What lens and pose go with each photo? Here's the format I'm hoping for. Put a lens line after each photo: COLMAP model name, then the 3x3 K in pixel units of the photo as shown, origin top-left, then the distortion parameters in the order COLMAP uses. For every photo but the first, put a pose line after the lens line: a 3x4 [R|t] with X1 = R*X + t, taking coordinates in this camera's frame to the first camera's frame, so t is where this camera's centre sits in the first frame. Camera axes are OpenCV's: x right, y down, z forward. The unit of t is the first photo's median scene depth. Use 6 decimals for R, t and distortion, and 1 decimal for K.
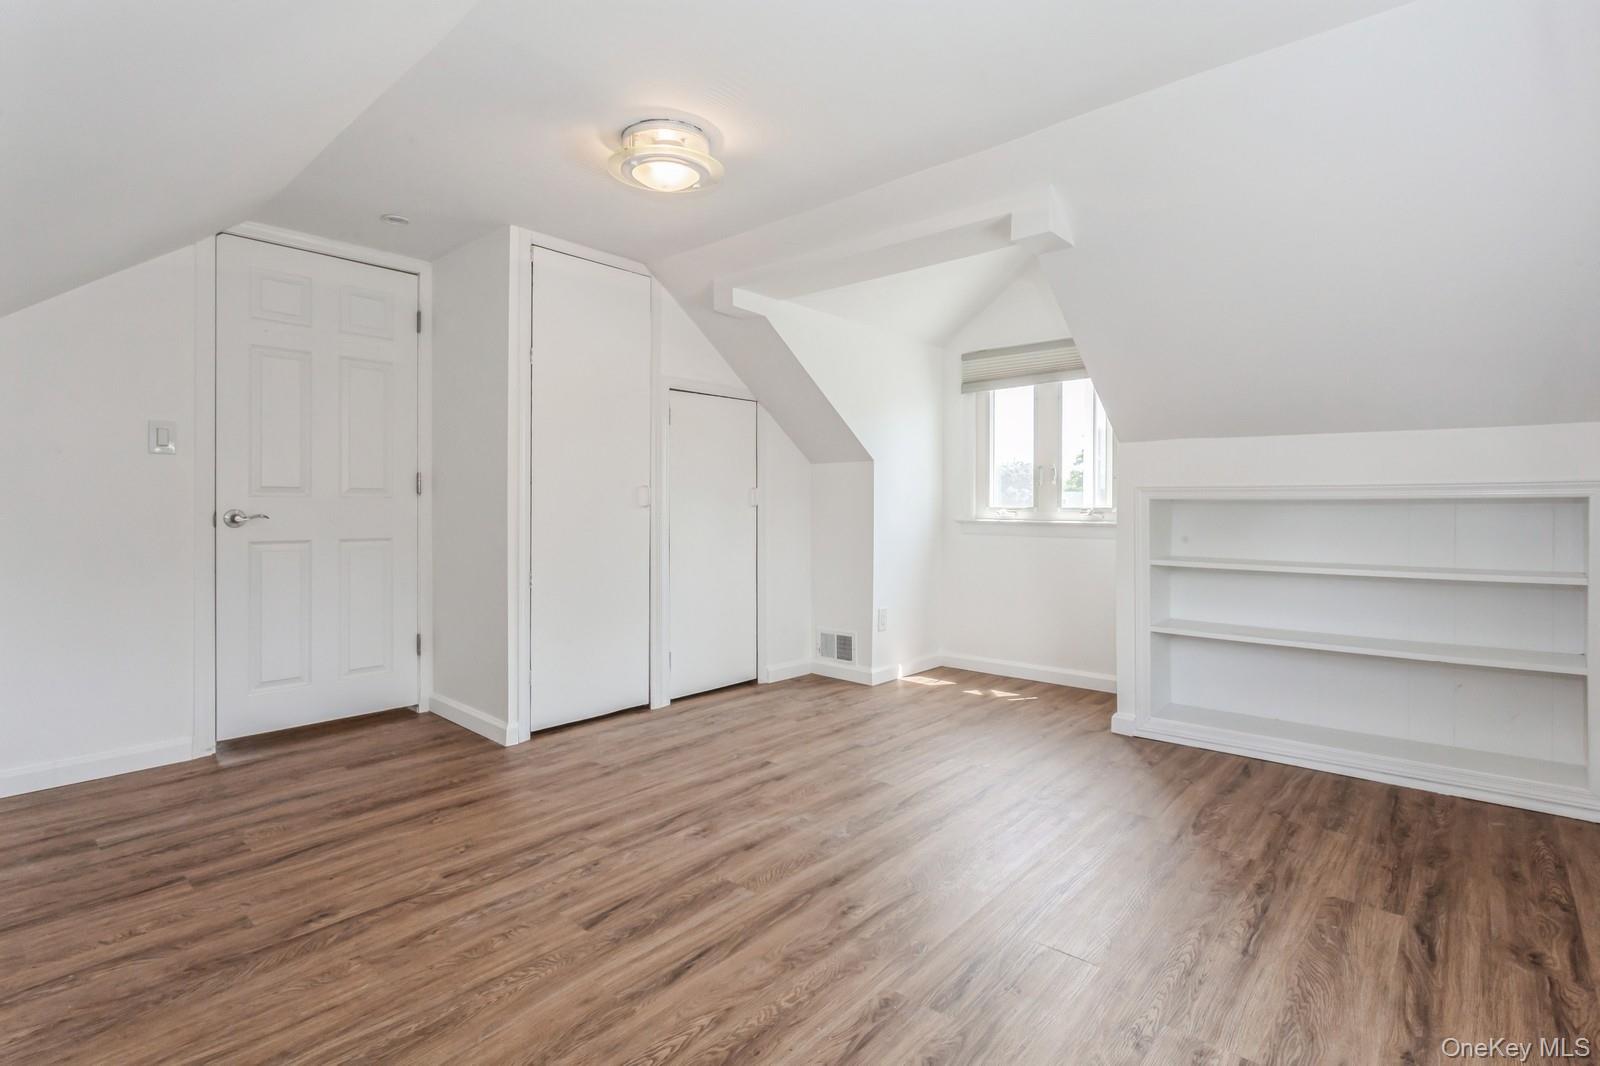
lens RADIAL K [[778.2, 0, 800.6], [0, 778.2, 494.8], [0, 0, 1]] dist [-0.000186, 0.000828]
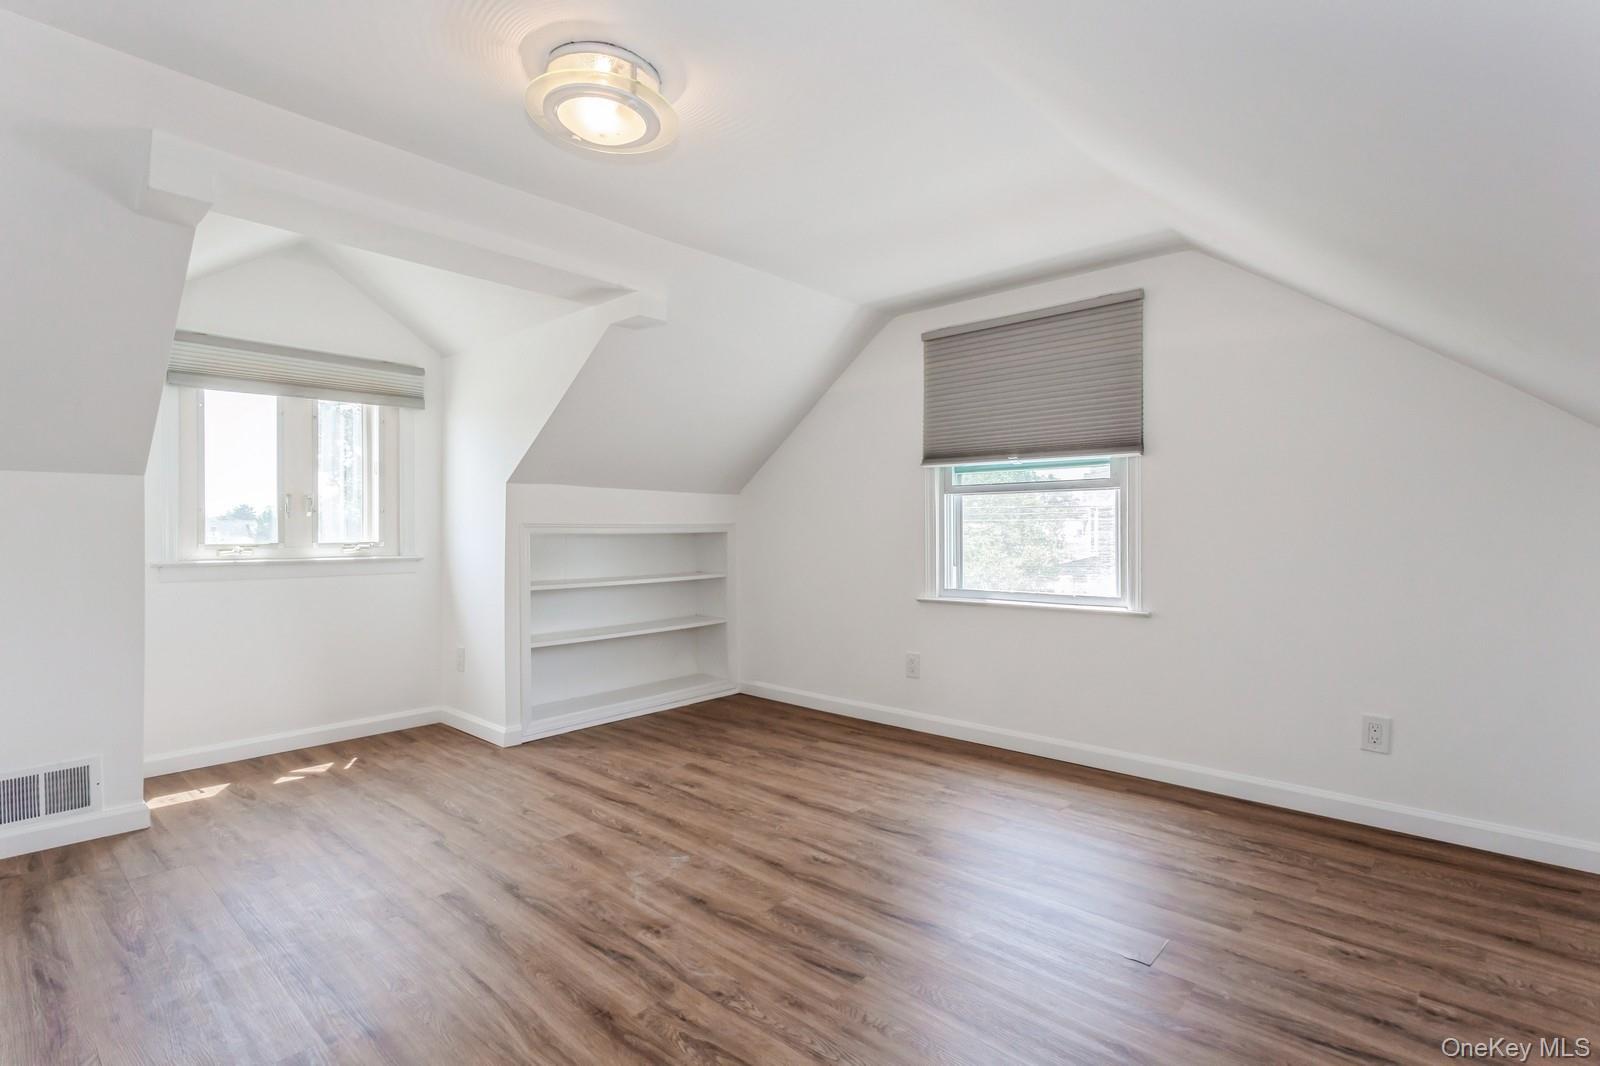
lens RADIAL K [[772.5, 0, 793.2], [0, 772.5, 514.3], [0, 0, 1]] dist [-0.002116, 0.000433]
pose [[0.005404, 0.019181, 0.999801, -0.952675], [-0.007727, 0.999787, -0.019139, -0.006173], [-0.999956, -0.007622, 0.005551, 0.820670]]
